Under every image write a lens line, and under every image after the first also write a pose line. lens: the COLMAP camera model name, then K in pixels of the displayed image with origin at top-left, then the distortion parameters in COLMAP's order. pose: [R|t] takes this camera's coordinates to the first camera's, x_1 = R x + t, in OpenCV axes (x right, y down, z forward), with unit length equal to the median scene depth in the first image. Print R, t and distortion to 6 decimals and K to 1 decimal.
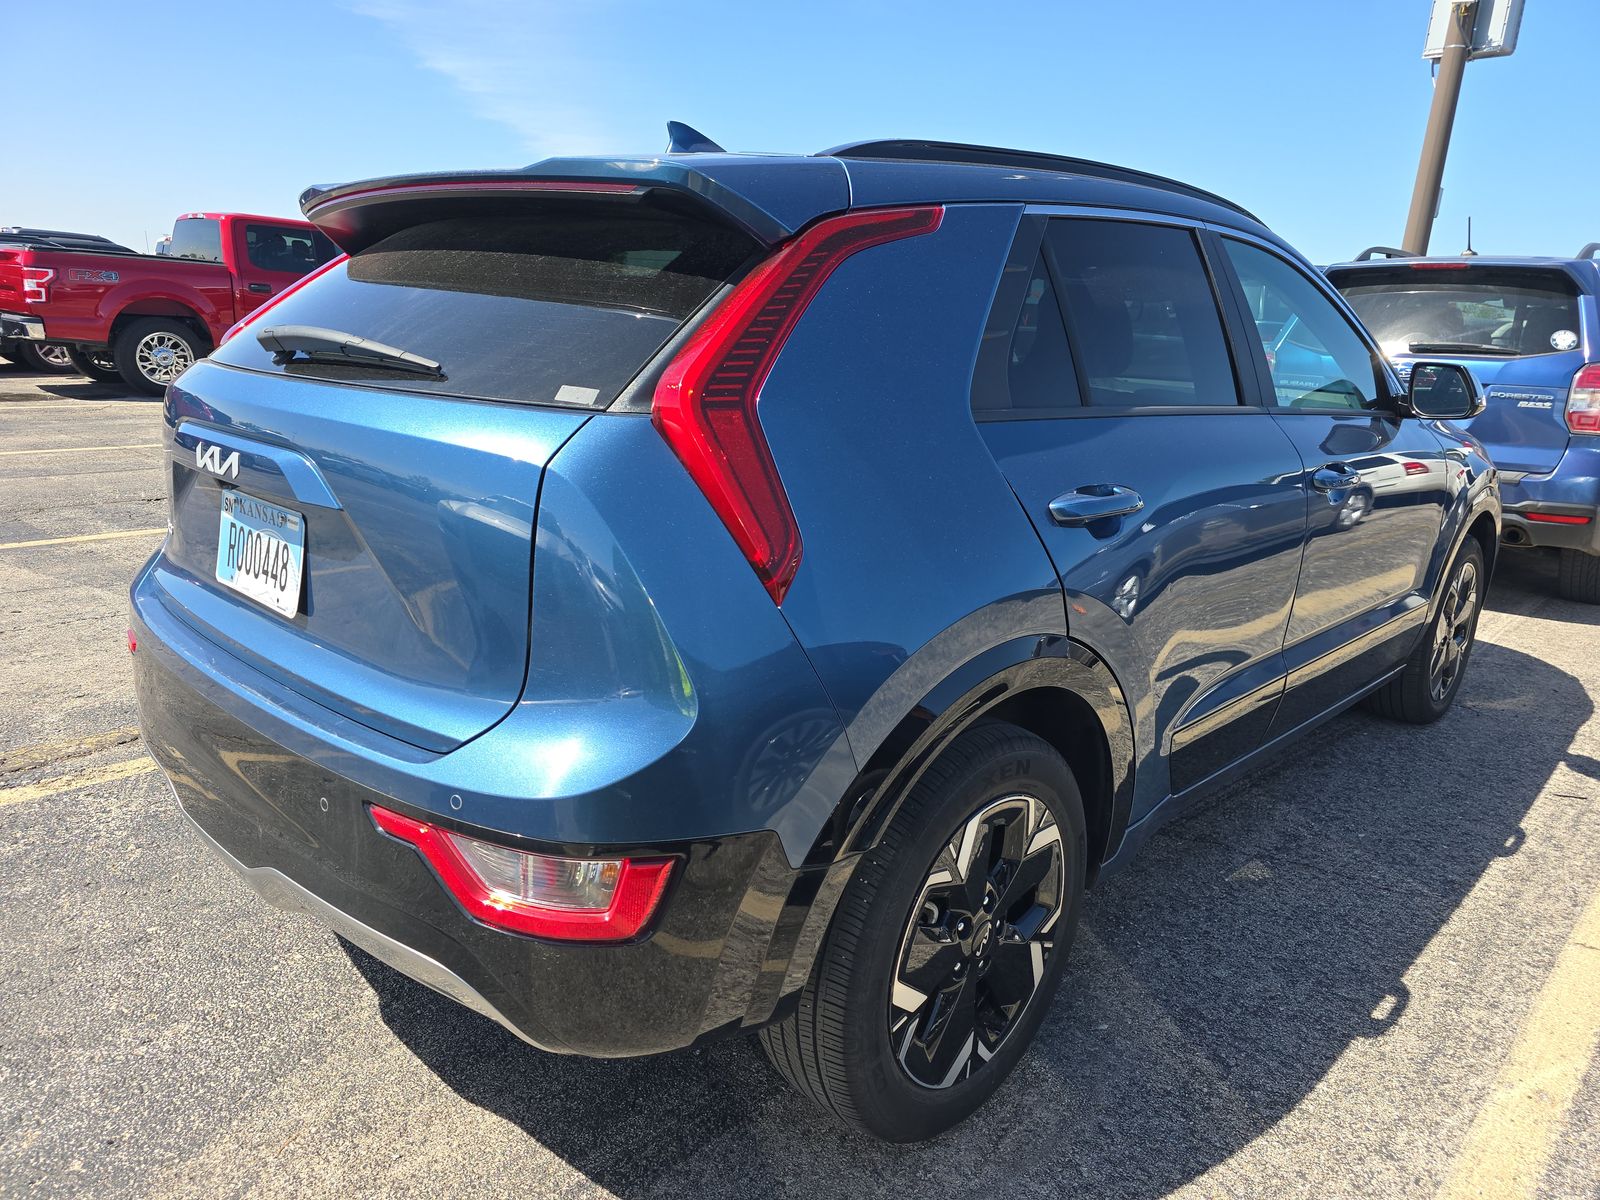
lens RADIAL K [[1107.1, 0, 800.0], [0, 1107.1, 600.0], [0, 0, 1]] dist [0.001460, -0.003582]
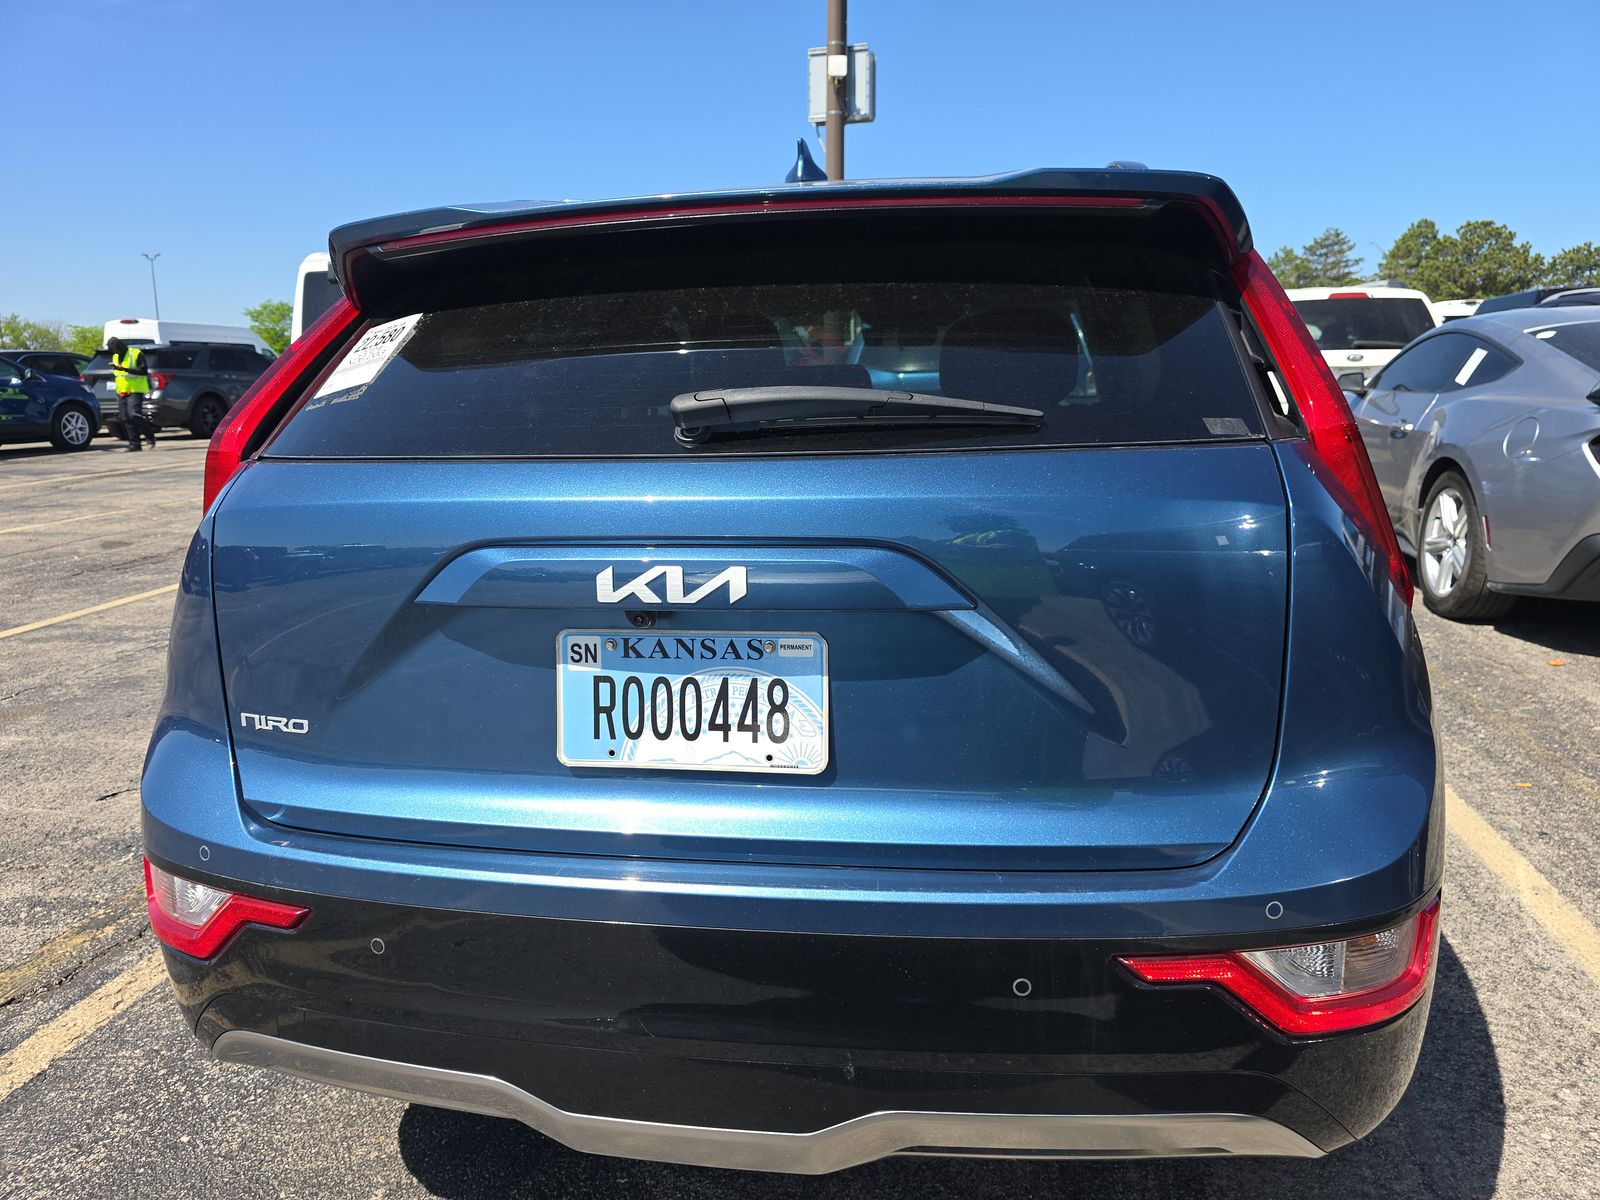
lens RADIAL K [[1107.1, 0, 800.0], [0, 1107.1, 600.0], [0, 0, 1]] dist [0.001460, -0.003582]
pose [[0.812295, -0.182643, 0.553911, -0.804081], [0.203709, 0.978738, 0.023988, -0.109920], [-0.546515, 0.093351, 0.832230, 0.354655]]
